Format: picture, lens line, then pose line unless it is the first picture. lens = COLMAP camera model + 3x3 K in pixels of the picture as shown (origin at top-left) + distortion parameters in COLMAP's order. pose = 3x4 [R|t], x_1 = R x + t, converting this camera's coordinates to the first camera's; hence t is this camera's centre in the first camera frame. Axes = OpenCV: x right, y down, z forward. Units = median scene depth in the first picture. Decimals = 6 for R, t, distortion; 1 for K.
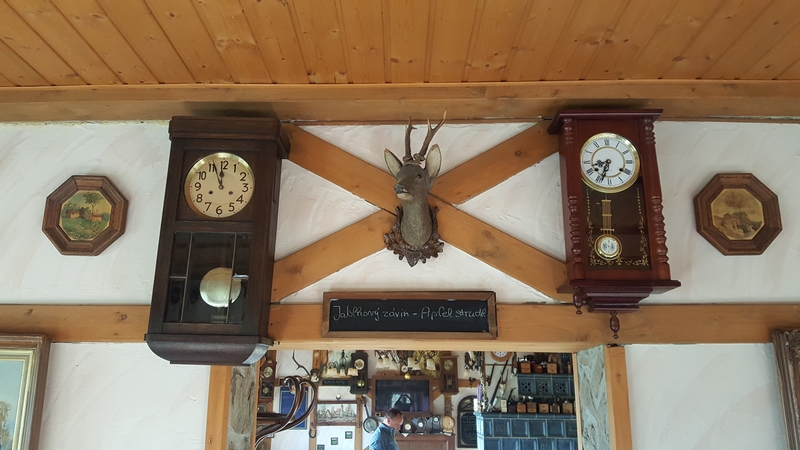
lens RADIAL K [[652.1, 0, 397.6], [0, 652.1, 224.4], [0, 0, 1]] dist [-0.017238, -0.006073]
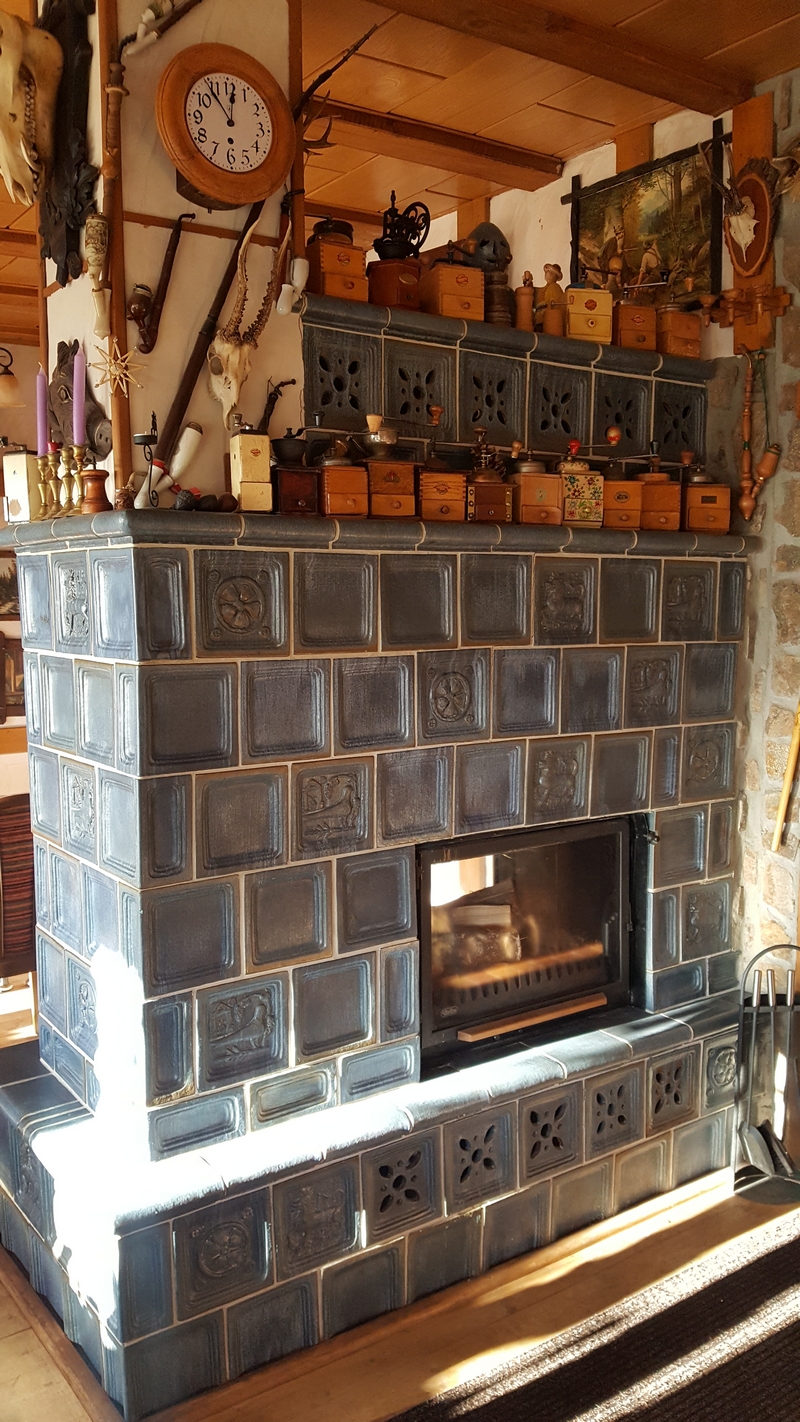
lens RADIAL K [[1159.1, 0, 400.0], [0, 1159.1, 707.9], [0, 0, 1]] dist [-0.017238, -0.006073]
pose [[0.817254, -0.072715, 0.571672, 0.022916], [-0.142149, 0.935918, 0.322259, 0.233492], [-0.558471, -0.344630, 0.754546, 0.734580]]
